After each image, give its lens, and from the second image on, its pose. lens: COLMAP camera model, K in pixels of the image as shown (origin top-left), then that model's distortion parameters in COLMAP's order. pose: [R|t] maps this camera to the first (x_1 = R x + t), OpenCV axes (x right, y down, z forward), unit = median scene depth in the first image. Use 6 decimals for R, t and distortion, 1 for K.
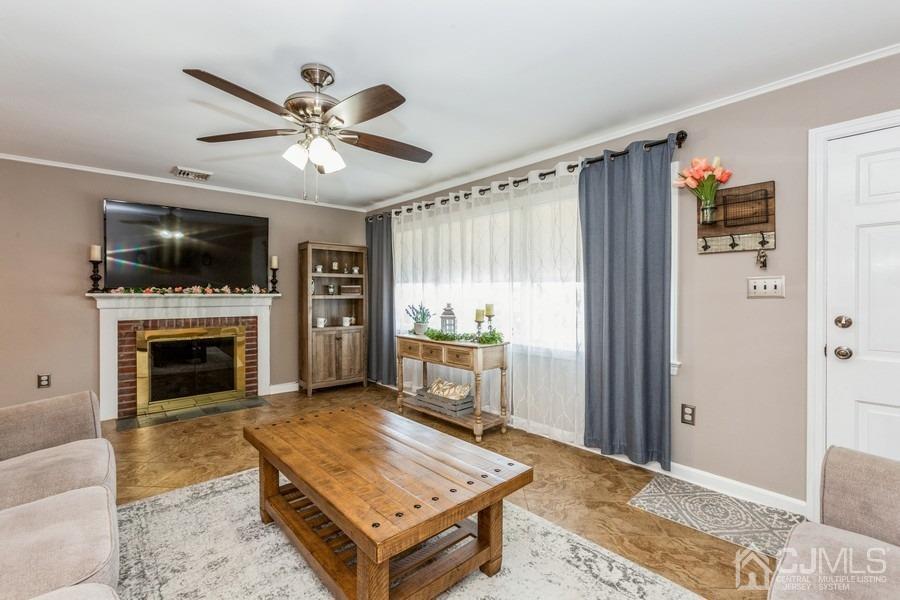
lens RADIAL K [[400.2, 0, 450.8], [0, 400.2, 299.5], [0, 0, 1]] dist [-0.003319, 0.002436]
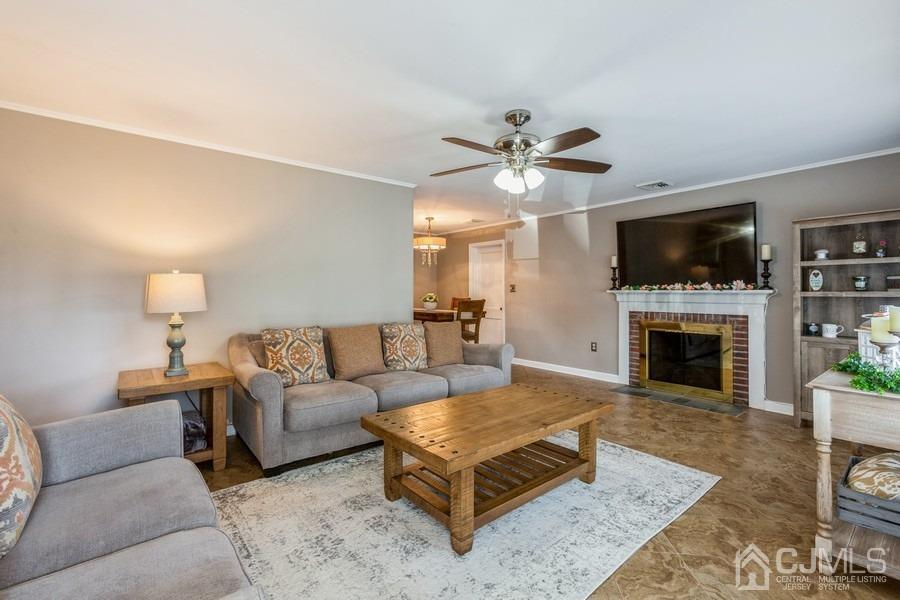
lens RADIAL K [[400.2, 0, 444.9], [0, 400.2, 293.5], [0, 0, 1]] dist [-0.003319, 0.002436]
pose [[-0.056818, 0.000850, -0.998384, 0.497670], [-0.015028, 0.999886, 0.001707, 0.001963], [0.998271, 0.015101, -0.056798, 0.441699]]
